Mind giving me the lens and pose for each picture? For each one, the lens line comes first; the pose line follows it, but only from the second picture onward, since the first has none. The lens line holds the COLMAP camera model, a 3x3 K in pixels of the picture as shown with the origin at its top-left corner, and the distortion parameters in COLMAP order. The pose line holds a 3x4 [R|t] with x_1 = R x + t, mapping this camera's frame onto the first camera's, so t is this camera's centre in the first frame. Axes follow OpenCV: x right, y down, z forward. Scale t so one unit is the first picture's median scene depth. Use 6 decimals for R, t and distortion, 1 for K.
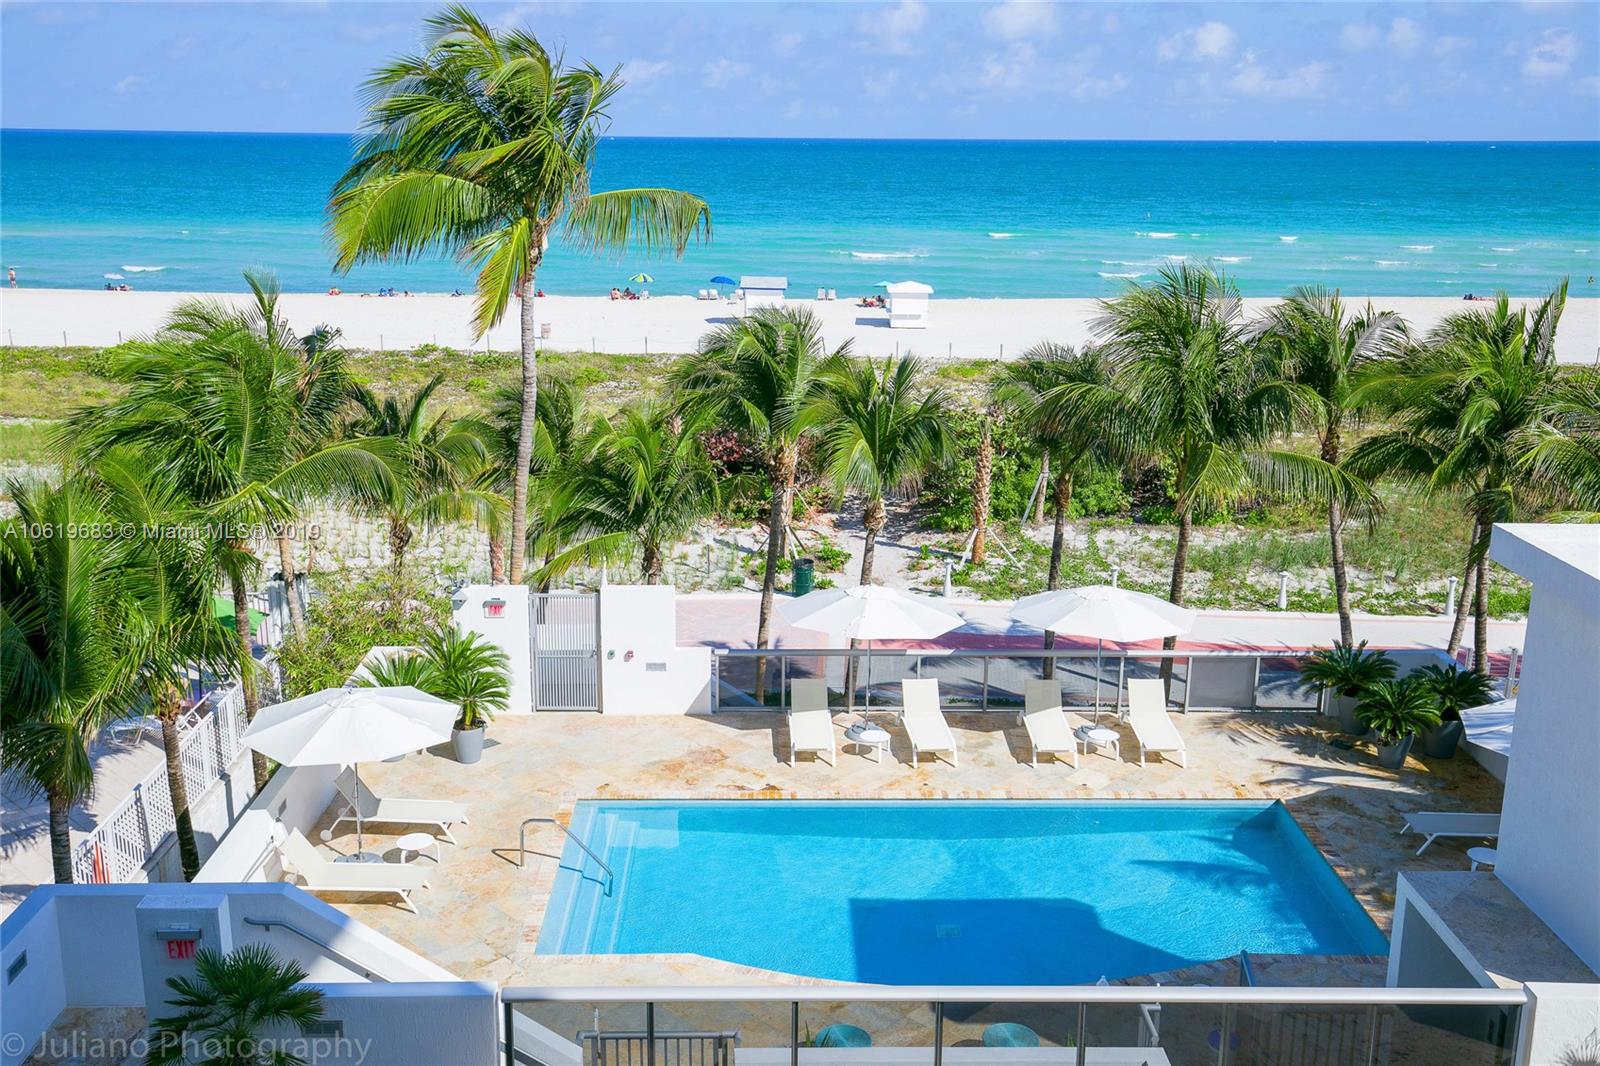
lens RADIAL K [[1509.7, 0, 794.7], [0, 1509.7, 534.3], [0, 0, 1]] dist [0.006780, 0.000000]
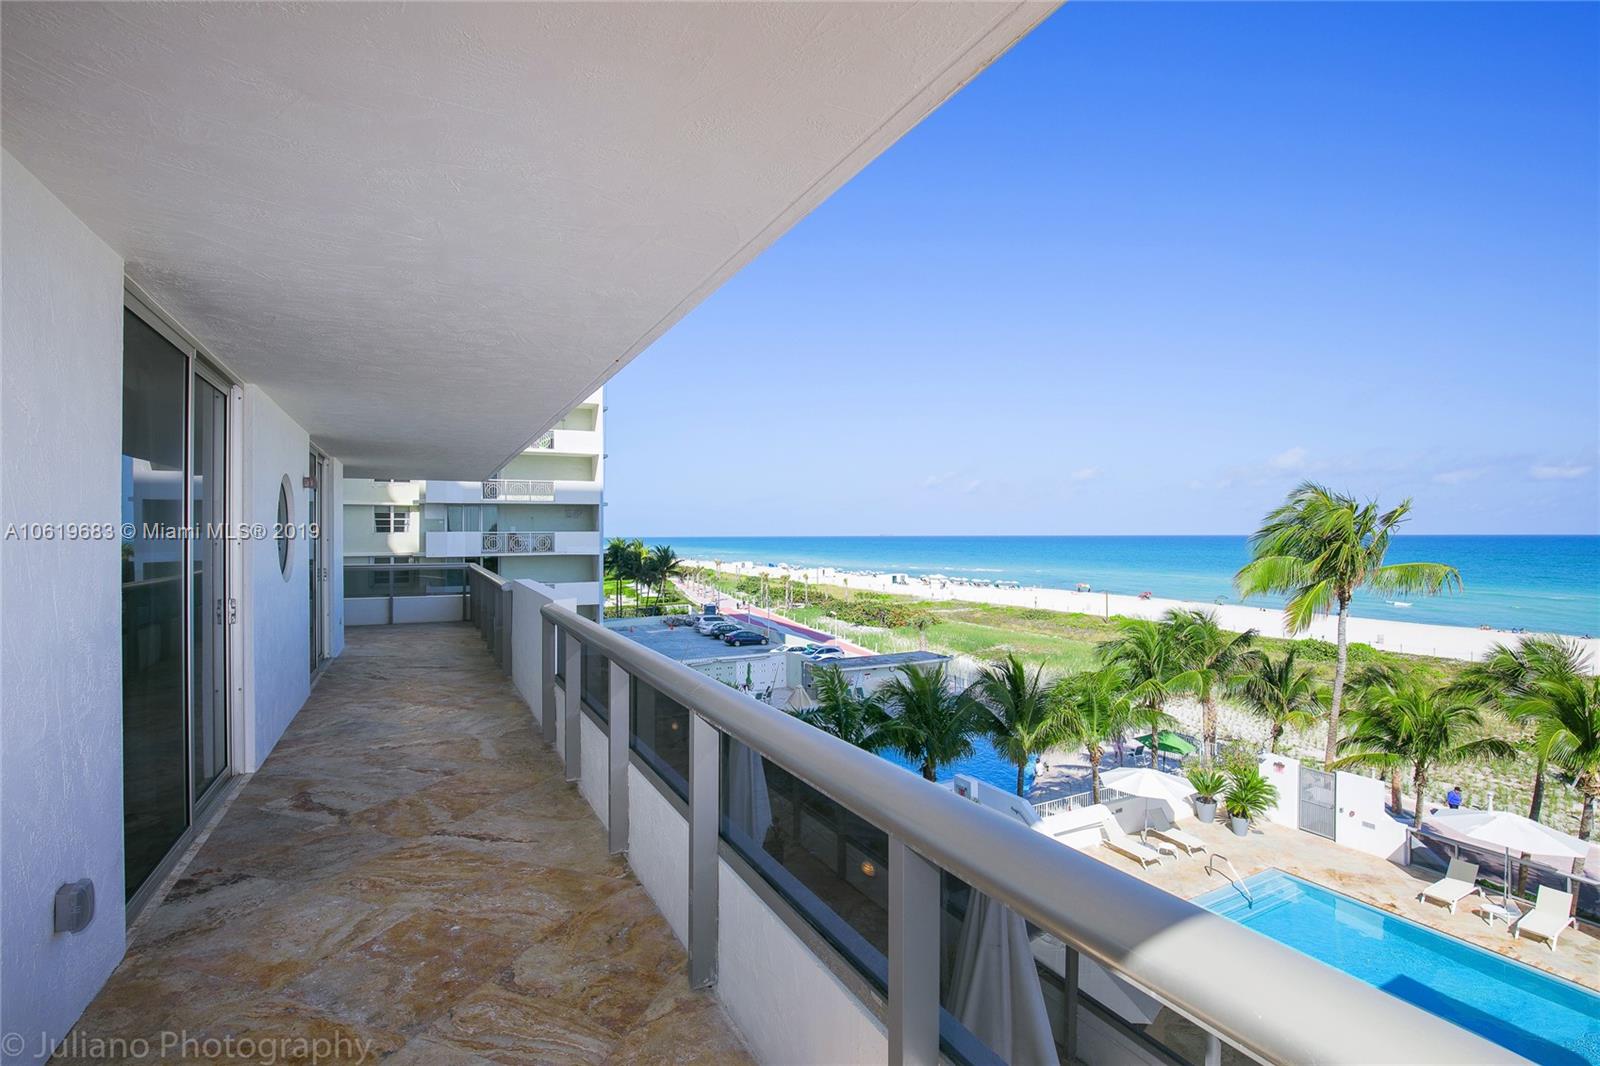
lens RADIAL K [[736.5, 0, 804.7], [0, 736.5, 531.2], [0, 0, 1]] dist [-0.036819, 0.008064]
pose [[0.445893, -0.012236, -0.895002, 0.344985], [-0.222763, 0.966929, -0.124200, 0.004838], [0.866923, 0.254753, 0.428421, -0.032077]]
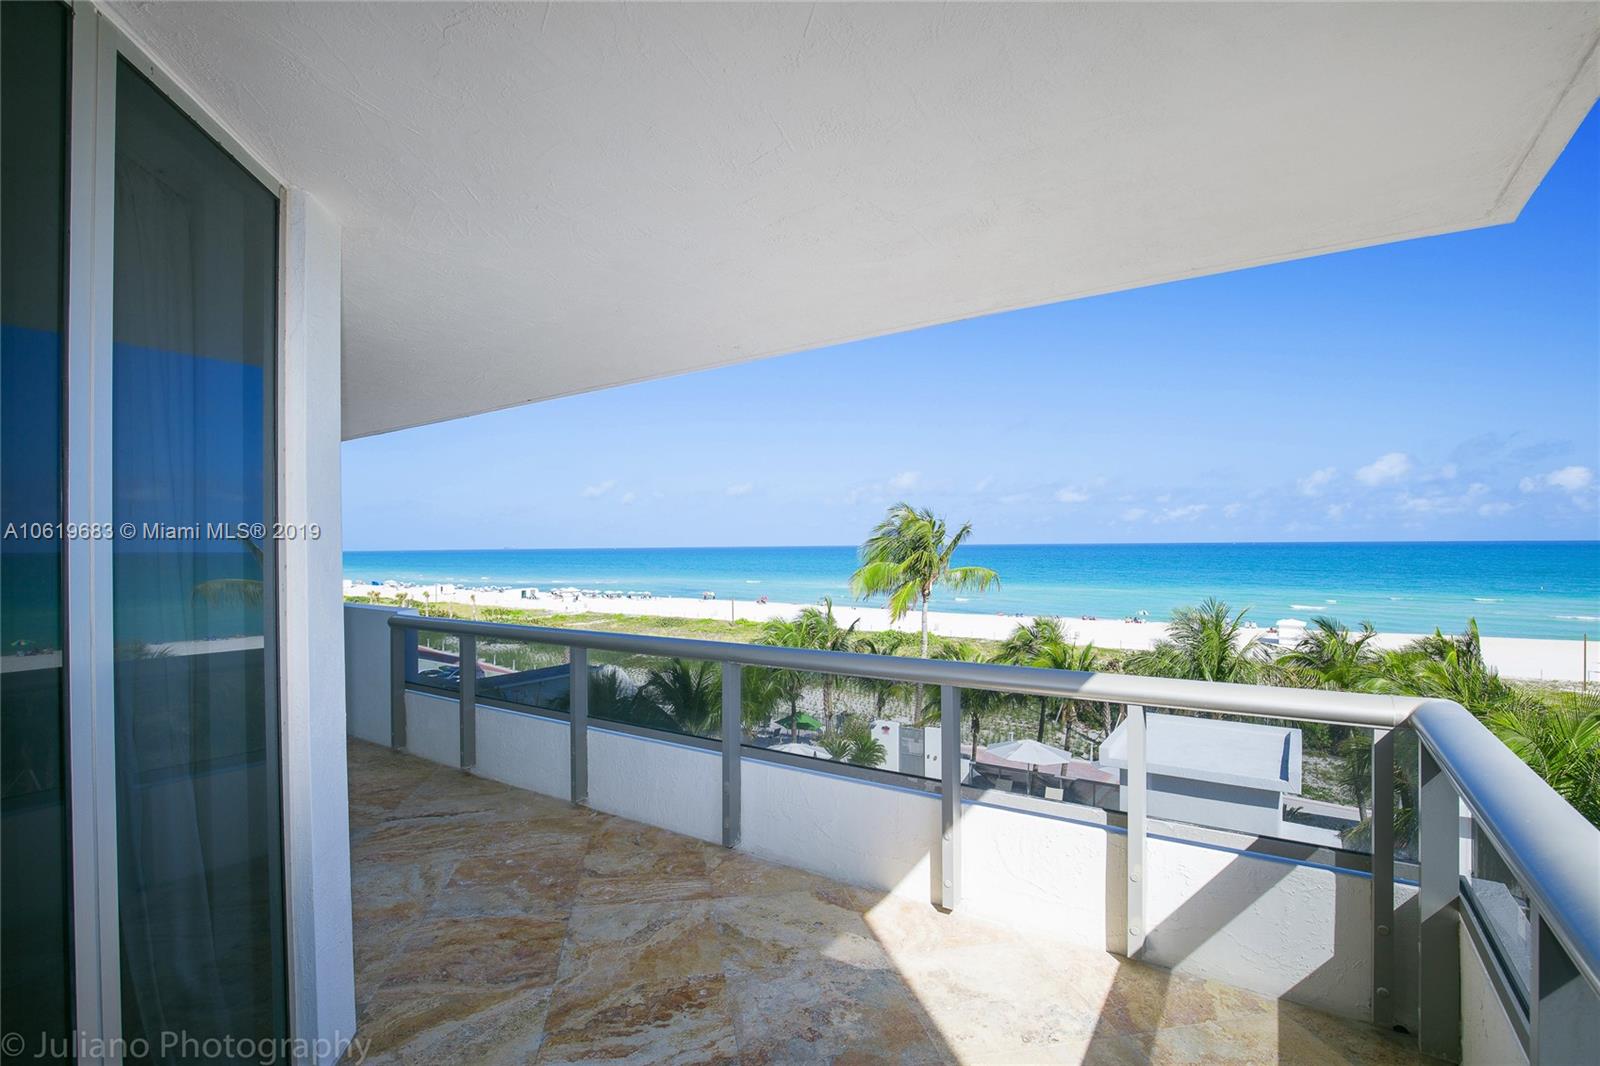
lens RADIAL K [[736.5, 0, 805.0], [0, 736.5, 584.7], [0, 0, 1]] dist [-0.036819, 0.008064]
pose [[0.821015, 0.016874, -0.570658, 0.345906], [-0.130971, 0.978472, -0.159498, 0.022309], [0.555681, 0.205690, 0.805550, -0.097495]]
